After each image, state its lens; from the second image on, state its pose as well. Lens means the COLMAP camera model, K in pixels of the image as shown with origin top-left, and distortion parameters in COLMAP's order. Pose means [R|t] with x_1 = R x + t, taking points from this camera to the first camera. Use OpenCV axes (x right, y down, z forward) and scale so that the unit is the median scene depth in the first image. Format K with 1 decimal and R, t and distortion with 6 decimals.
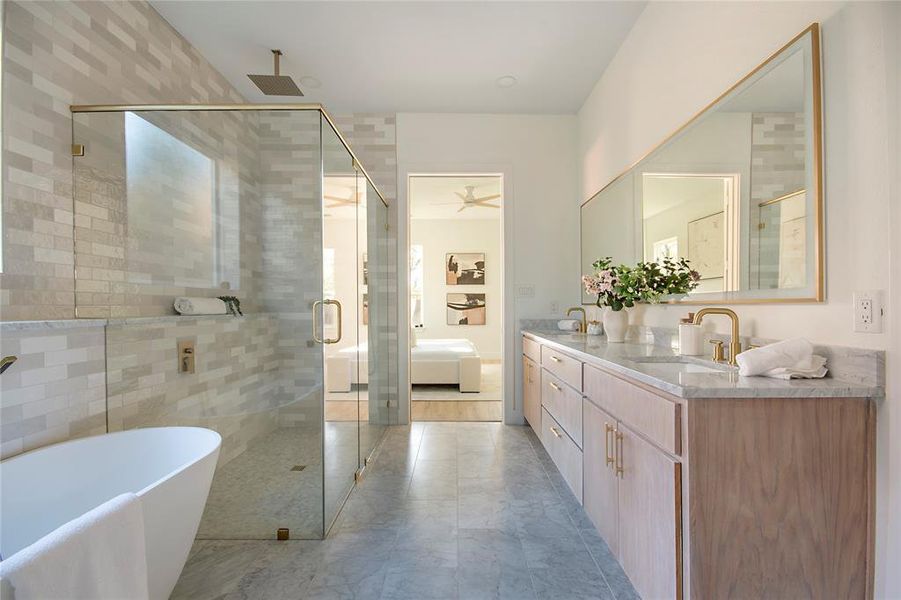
lens RADIAL K [[402.1, 0, 450.5], [0, 402.1, 305.1], [0, 0, 1]] dist [0.007510, -0.005501]
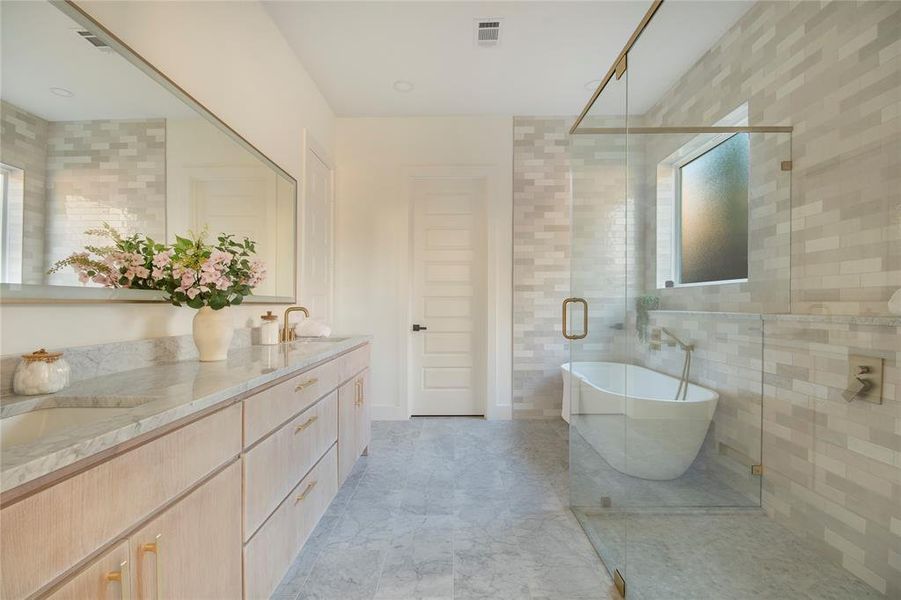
lens RADIAL K [[402.1, 0, 449.0], [0, 402.1, 304.3], [0, 0, 1]] dist [0.007510, -0.005501]
pose [[-0.999950, 0.004908, 0.008723, 0.019574], [0.004880, 0.999983, -0.003140, 0.006032], [-0.008739, -0.003098, -0.999957, 2.094355]]
